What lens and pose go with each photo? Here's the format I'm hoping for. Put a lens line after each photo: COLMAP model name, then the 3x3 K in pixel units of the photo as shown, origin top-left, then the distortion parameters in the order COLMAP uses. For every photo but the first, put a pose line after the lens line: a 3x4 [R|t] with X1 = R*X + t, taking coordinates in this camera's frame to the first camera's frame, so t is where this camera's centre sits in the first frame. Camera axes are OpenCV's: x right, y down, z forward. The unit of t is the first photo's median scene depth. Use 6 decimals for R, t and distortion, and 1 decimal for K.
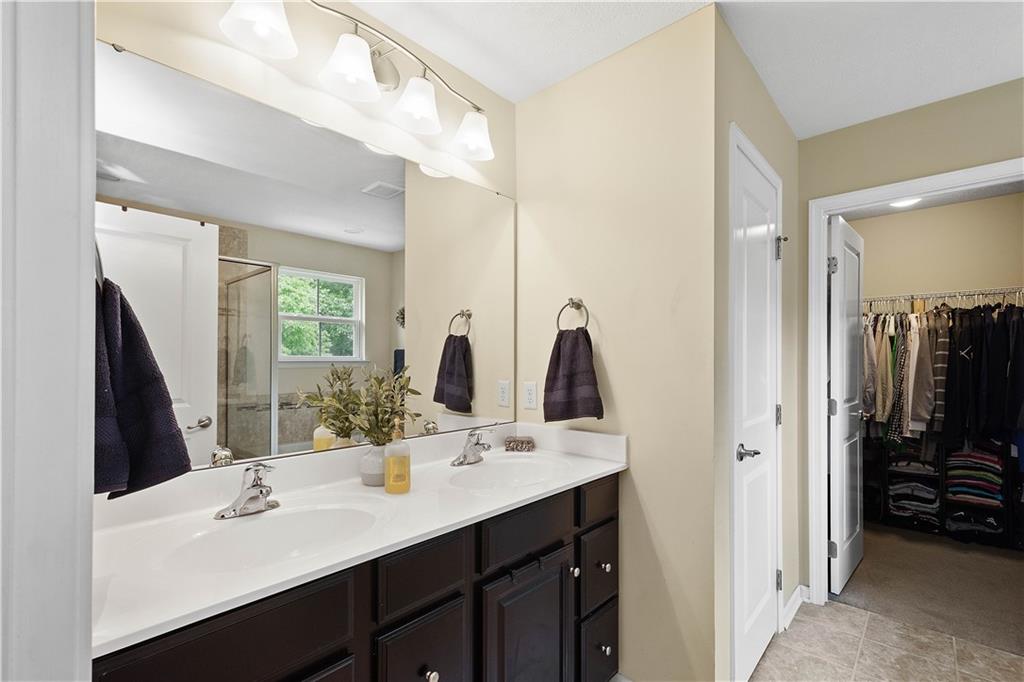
lens RADIAL K [[450.0, 0, 512.9], [0, 450.0, 348.8], [0, 0, 1]] dist [-0.013300, -0.000040]
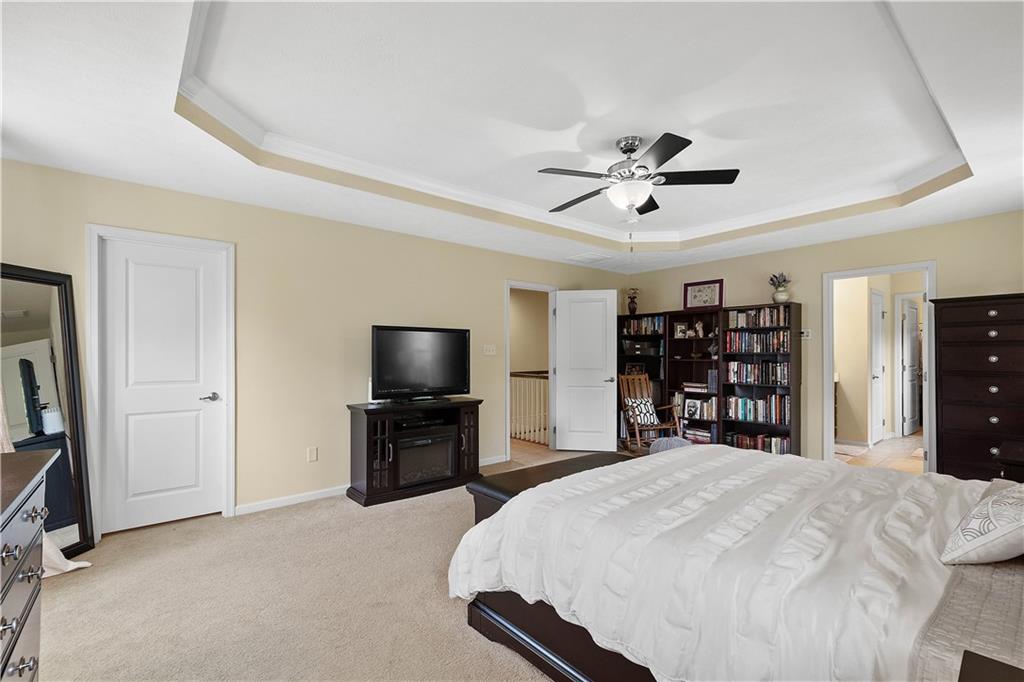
lens RADIAL K [[450.0, 0, 511.9], [0, 450.0, 347.0], [0, 0, 1]] dist [-0.013300, -0.000040]
pose [[0.992435, -0.005436, -0.122653, -1.336095], [0.006203, 0.999963, 0.005877, -0.030695], [0.122617, -0.006593, 0.992432, -2.004196]]
